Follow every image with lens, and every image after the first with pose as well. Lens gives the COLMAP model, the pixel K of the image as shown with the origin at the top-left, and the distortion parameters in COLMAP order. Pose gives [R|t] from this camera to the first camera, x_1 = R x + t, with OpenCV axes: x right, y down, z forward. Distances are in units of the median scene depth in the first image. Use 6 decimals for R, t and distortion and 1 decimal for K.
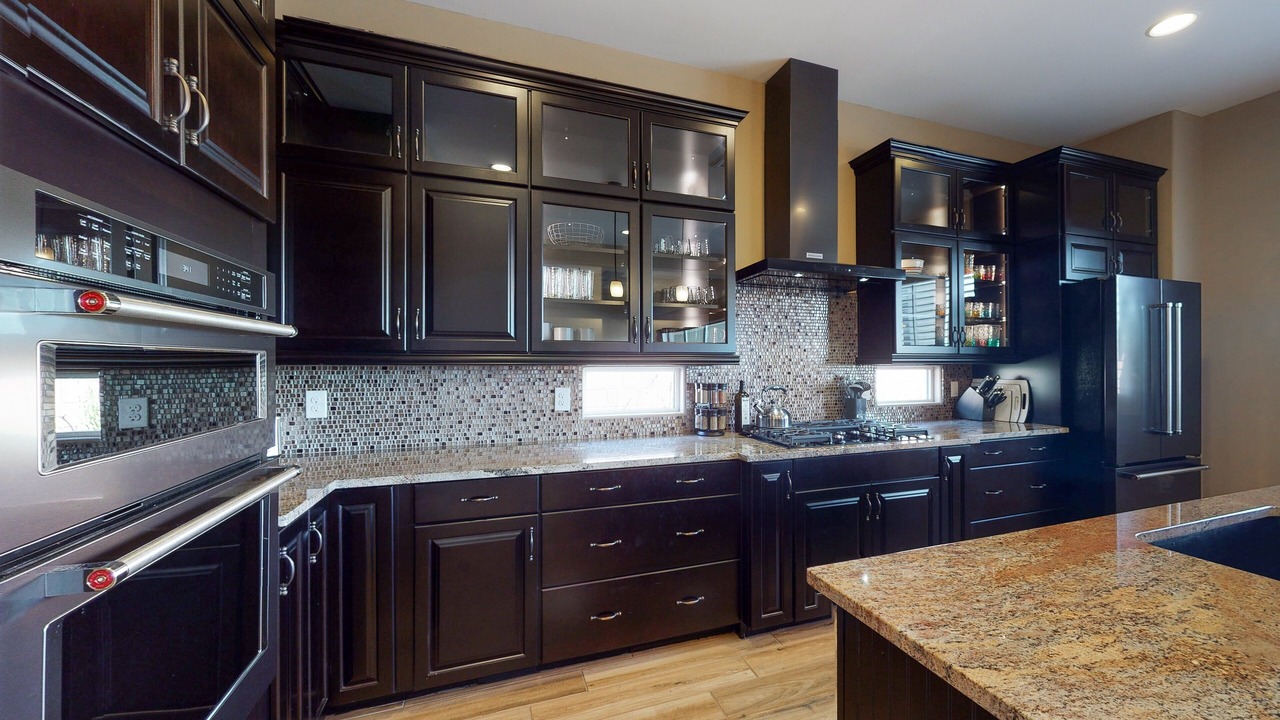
lens RADIAL K [[483.0, 0, 644.7], [0, 483.0, 361.2], [0, 0, 1]] dist [-0.000614, -0.000027]
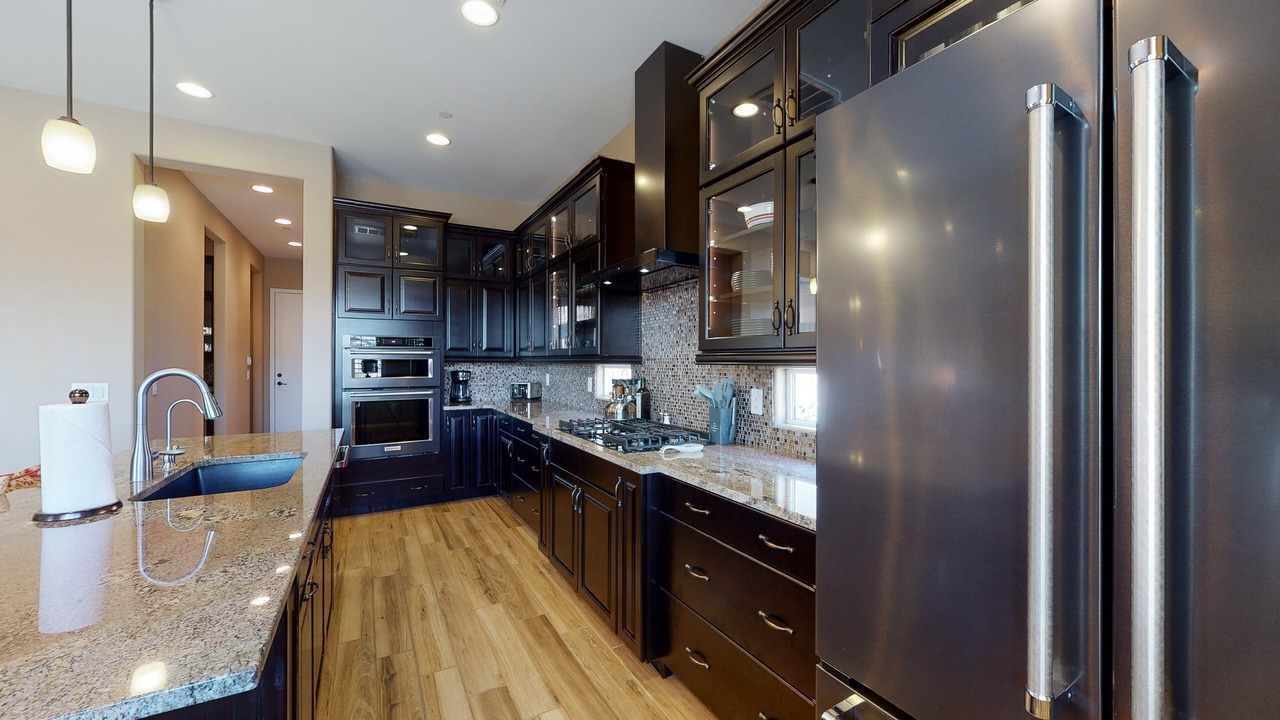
lens RADIAL K [[483.0, 0, 644.7], [0, 483.0, 361.2], [0, 0, 1]] dist [-0.000614, -0.000027]
pose [[0.178938, 0.001298, -0.983859, 1.831379], [-0.001340, 0.999999, 0.001076, -0.000014], [0.983859, 0.001126, 0.178940, 1.146143]]
